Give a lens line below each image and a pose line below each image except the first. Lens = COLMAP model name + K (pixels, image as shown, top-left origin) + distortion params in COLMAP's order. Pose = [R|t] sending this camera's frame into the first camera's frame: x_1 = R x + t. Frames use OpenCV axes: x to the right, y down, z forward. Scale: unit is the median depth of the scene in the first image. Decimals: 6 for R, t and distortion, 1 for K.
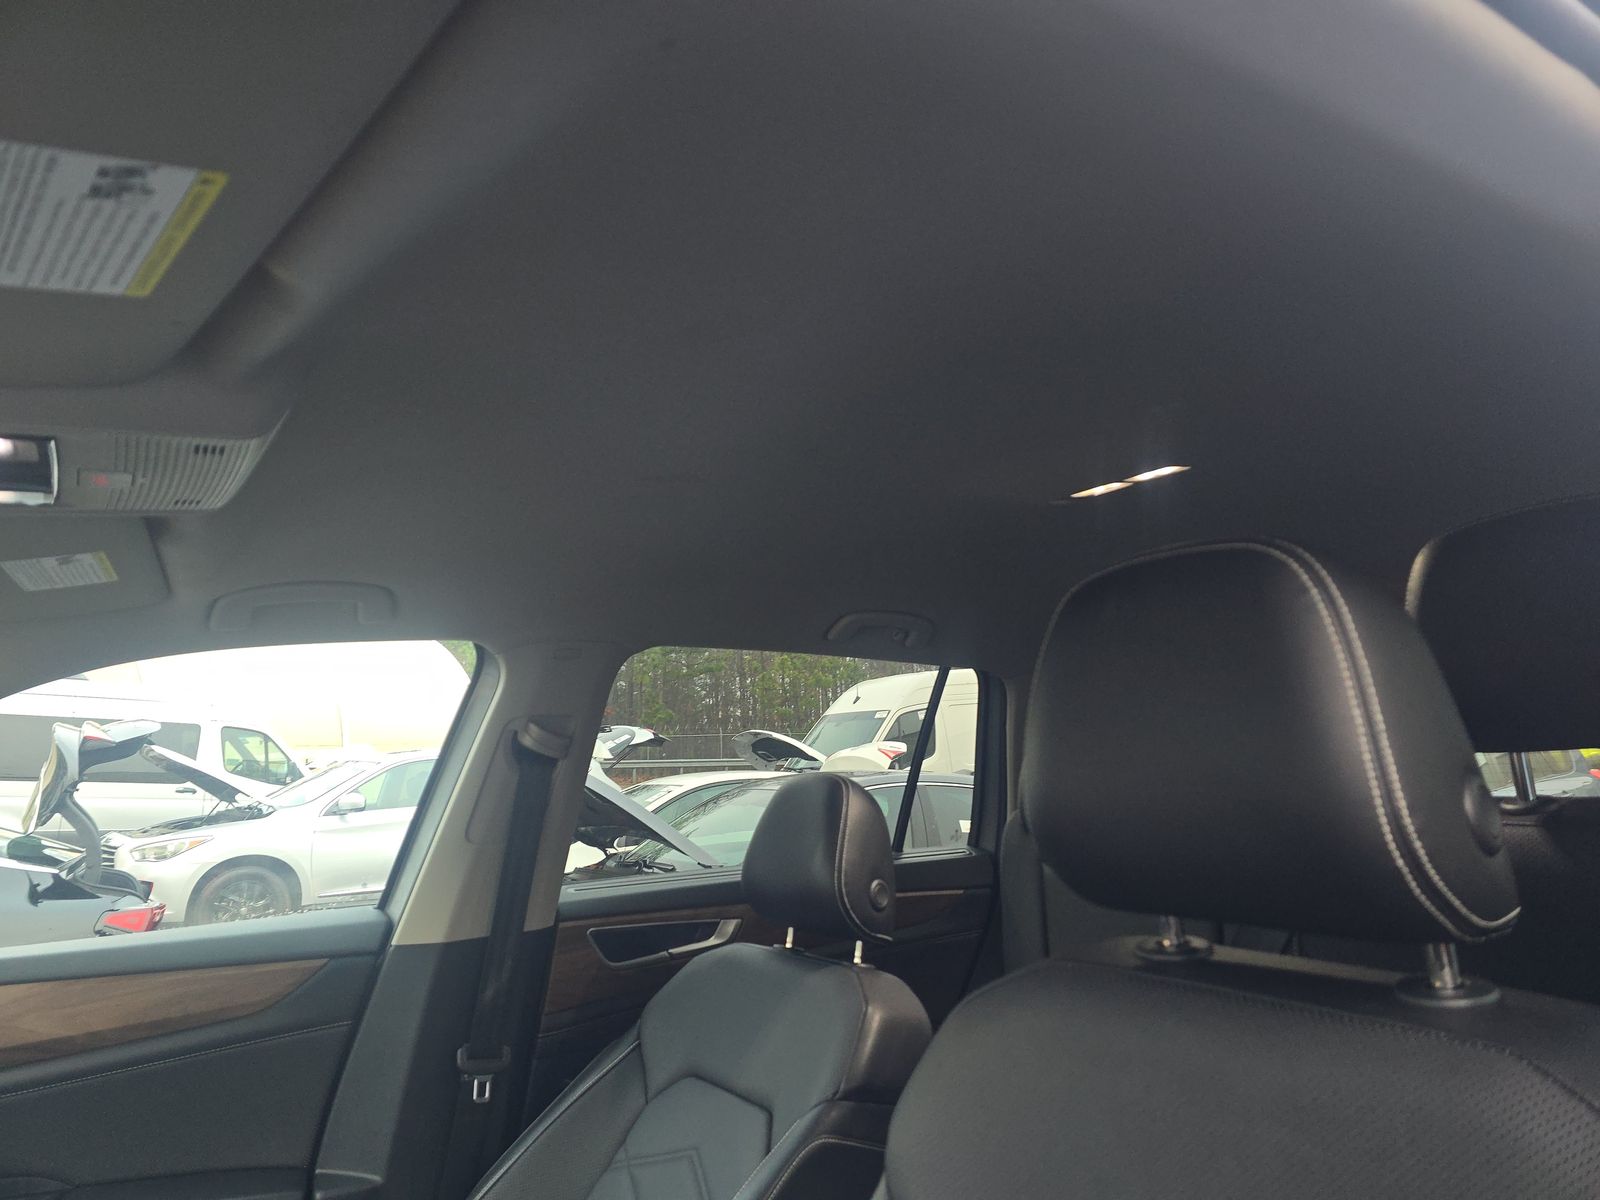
lens RADIAL K [[1053.1, 0, 800.0], [0, 1053.1, 600.0], [0, 0, 1]] dist [0.012761, -0.002268]
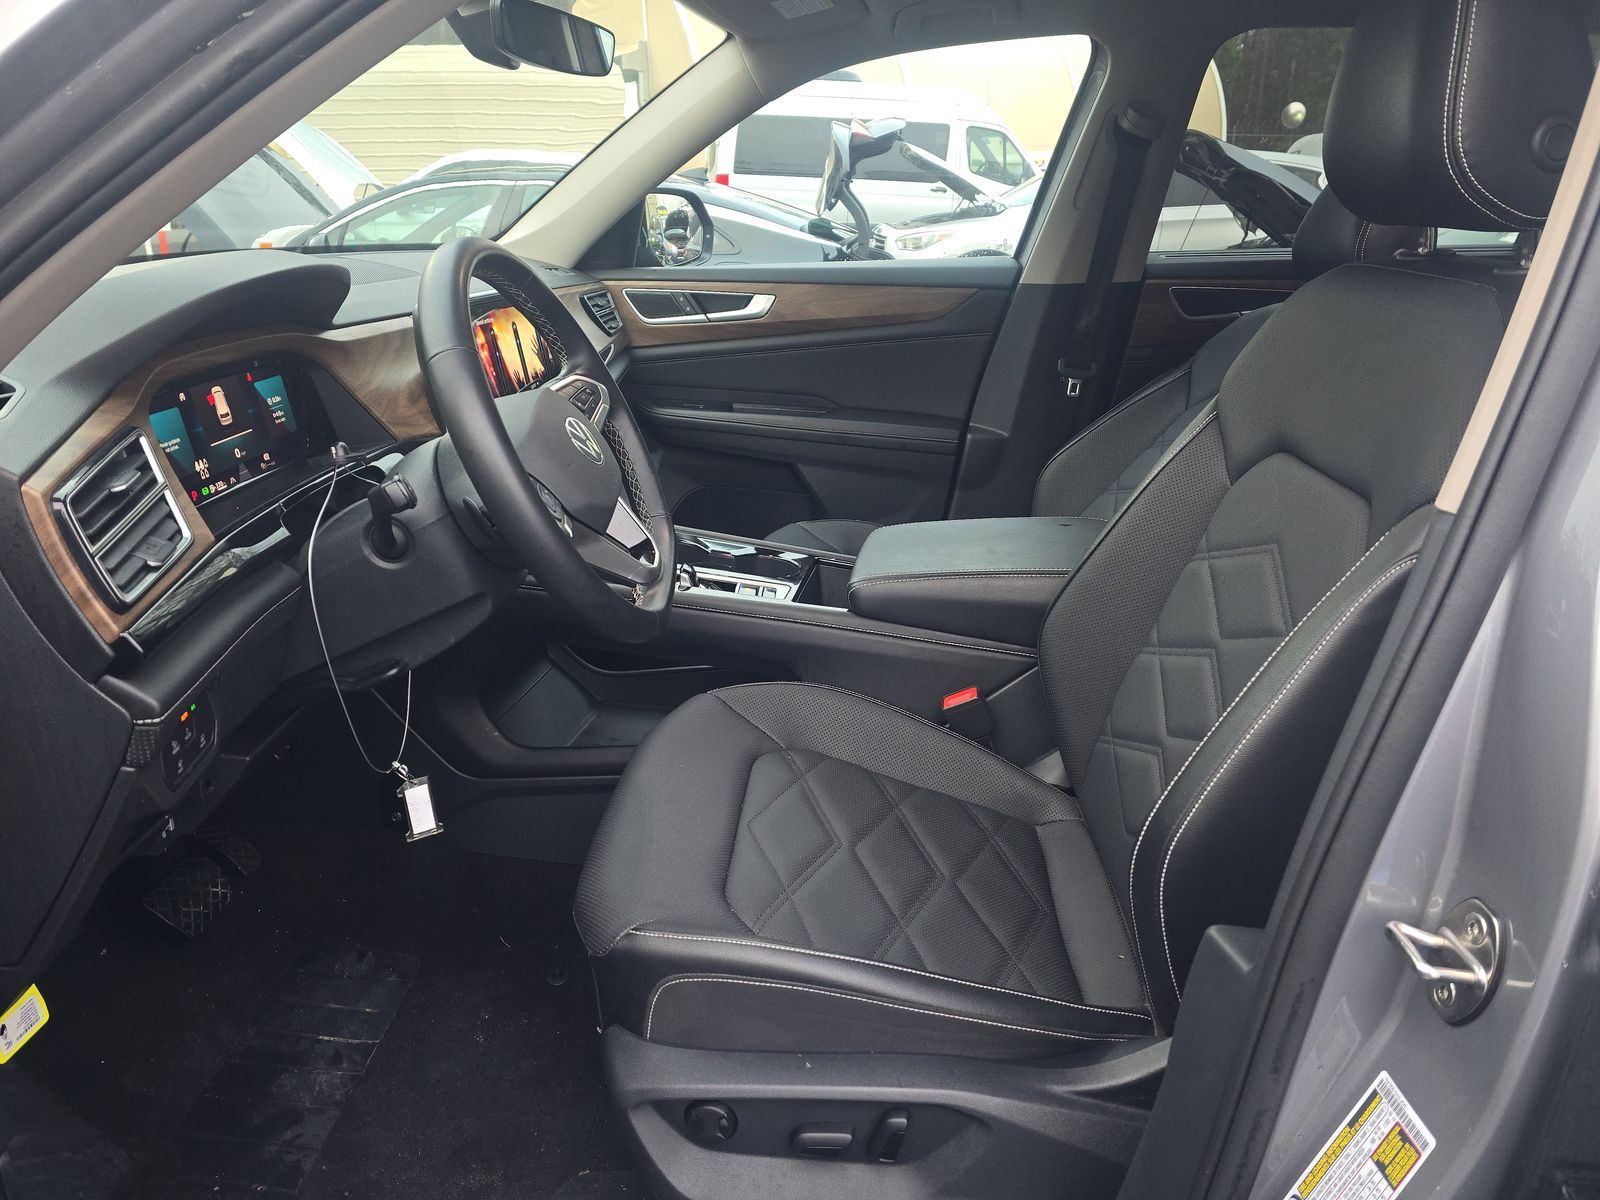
lens RADIAL K [[1099.4, 0, 800.0], [0, 1099.4, 600.0], [0, 0, 1]] dist [0.024466, -0.030304]
pose [[0.798033, 0.225854, -0.558689, 0.103292], [0.084337, 0.876126, 0.474648, -0.008253], [0.596683, -0.425903, 0.680130, -0.121934]]
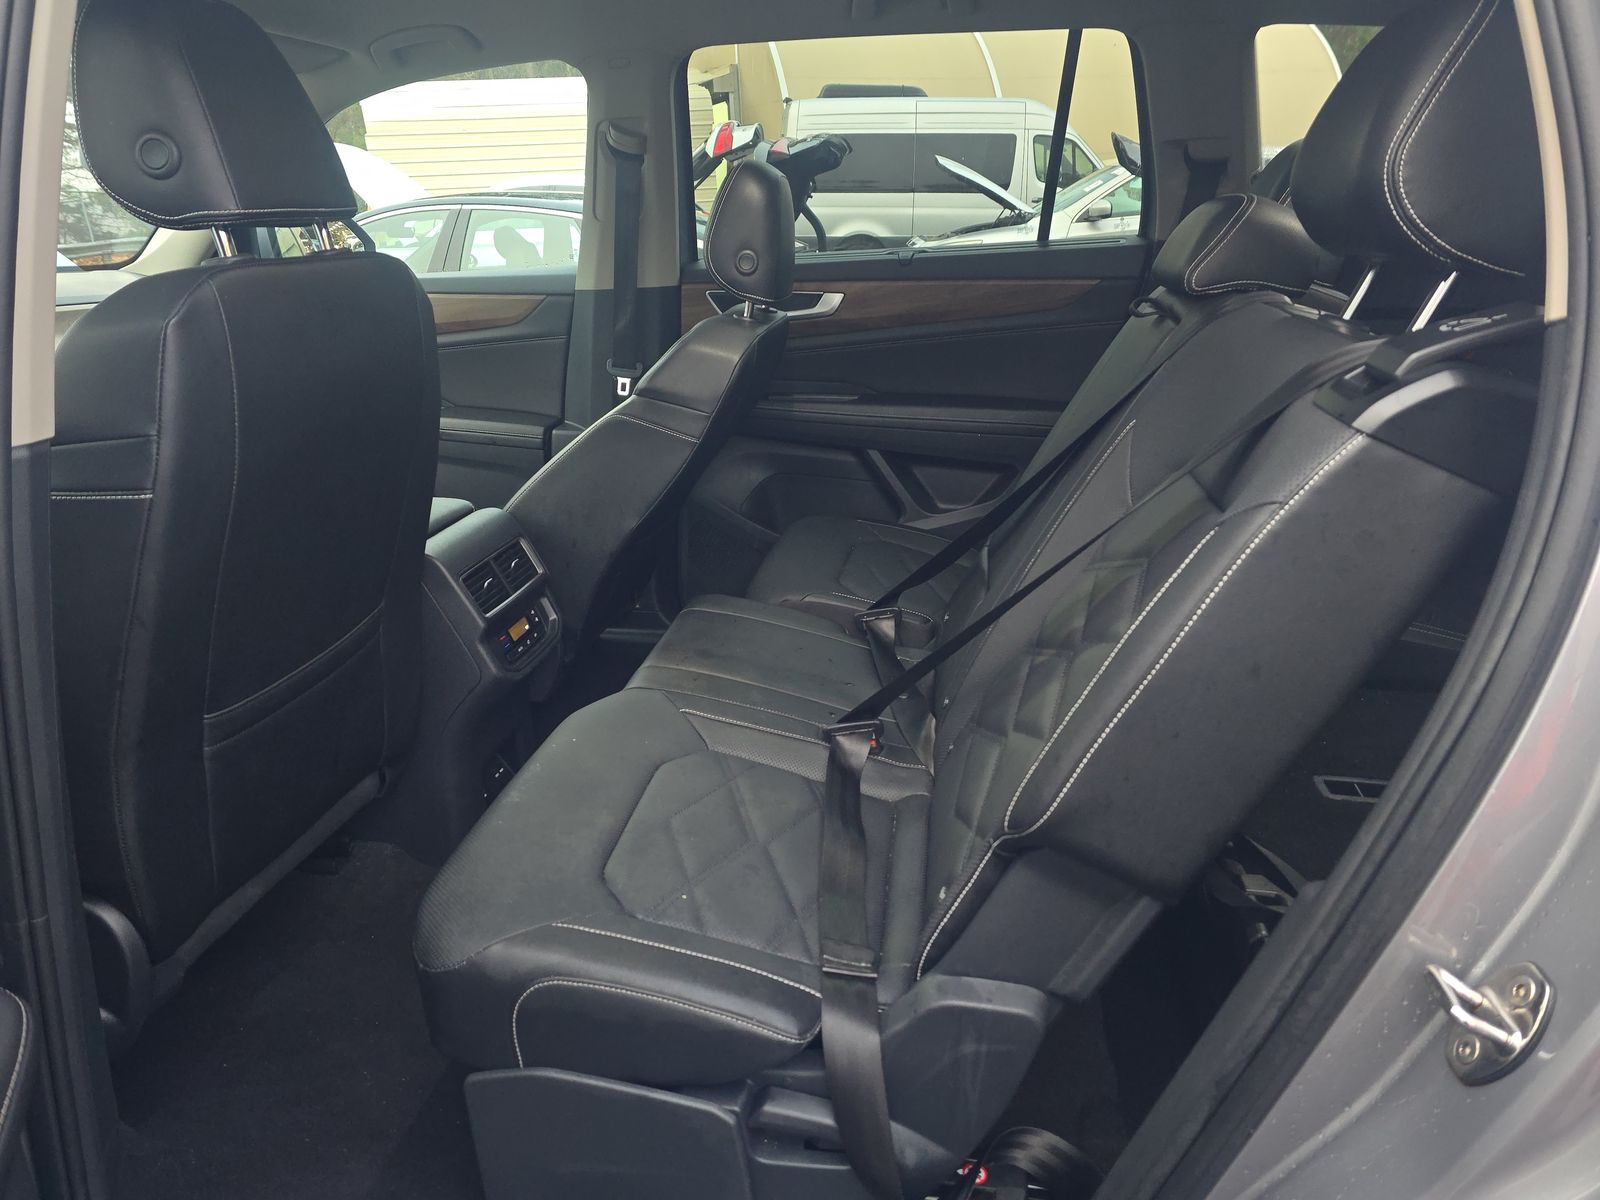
lens RADIAL K [[1099.4, 0, 800.0], [0, 1099.4, 600.0], [0, 0, 1]] dist [0.024466, -0.030304]
pose [[0.688661, 0.240161, -0.684156, 0.359092], [0.134598, 0.884813, 0.446083, 0.021684], [0.712482, -0.399285, 0.577011, 0.052803]]
